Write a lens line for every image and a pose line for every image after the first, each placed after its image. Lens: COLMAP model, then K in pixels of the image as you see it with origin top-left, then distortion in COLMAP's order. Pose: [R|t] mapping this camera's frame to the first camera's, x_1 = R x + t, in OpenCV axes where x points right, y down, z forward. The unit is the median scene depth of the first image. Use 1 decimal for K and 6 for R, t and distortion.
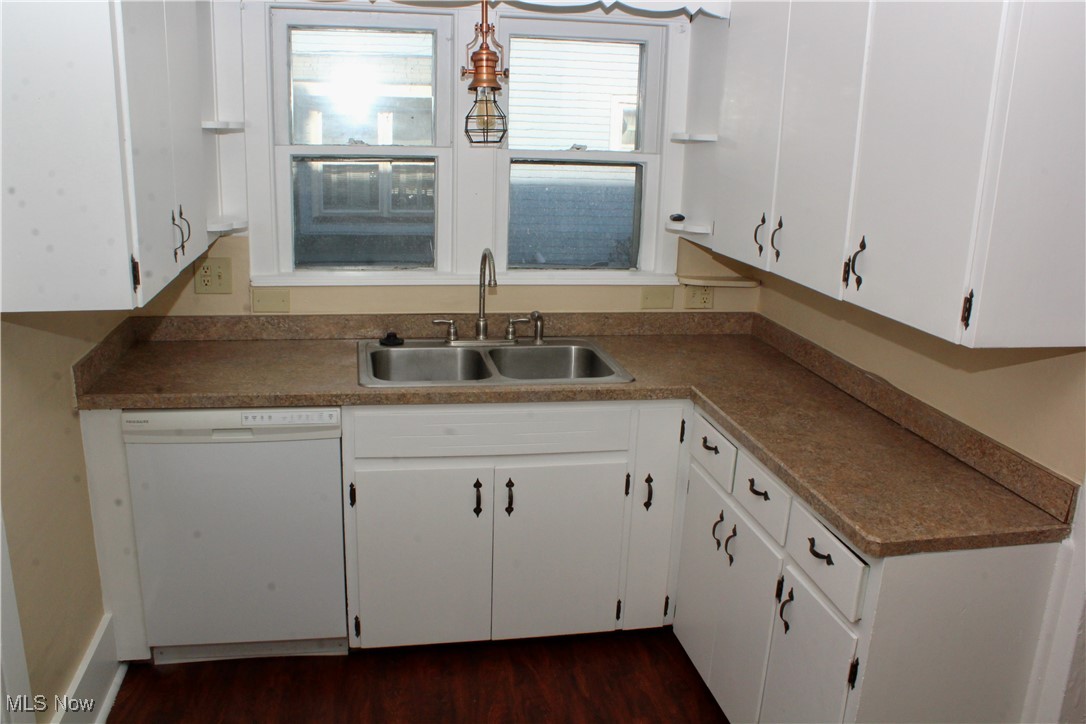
lens RADIAL K [[948.6, 0, 543.0], [0, 948.6, 362.0], [0, 0, 1]] dist [-0.124203, -0.000851]
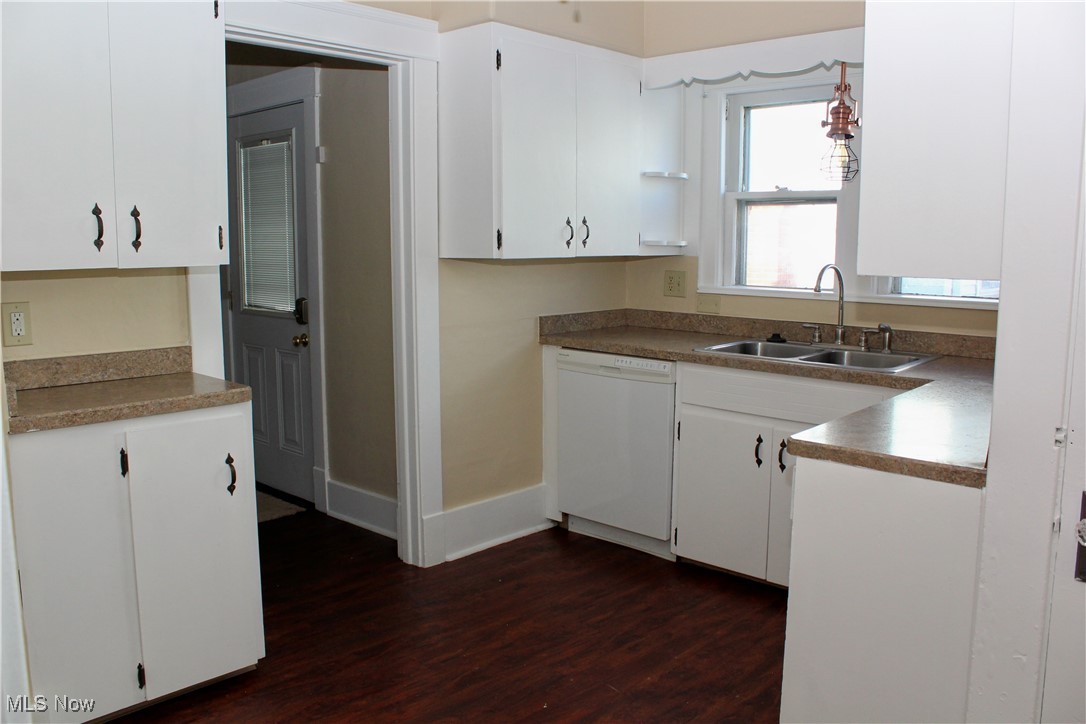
lens RADIAL K [[921.3, 0, 543.0], [0, 921.3, 362.0], [0, 0, 1]] dist [-0.066810, 0.004445]
pose [[0.598996, 0.083823, -0.796353, 0.692513], [-0.192702, 0.980369, -0.041754, 0.129499], [0.777219, 0.178470, 0.603389, 0.019276]]
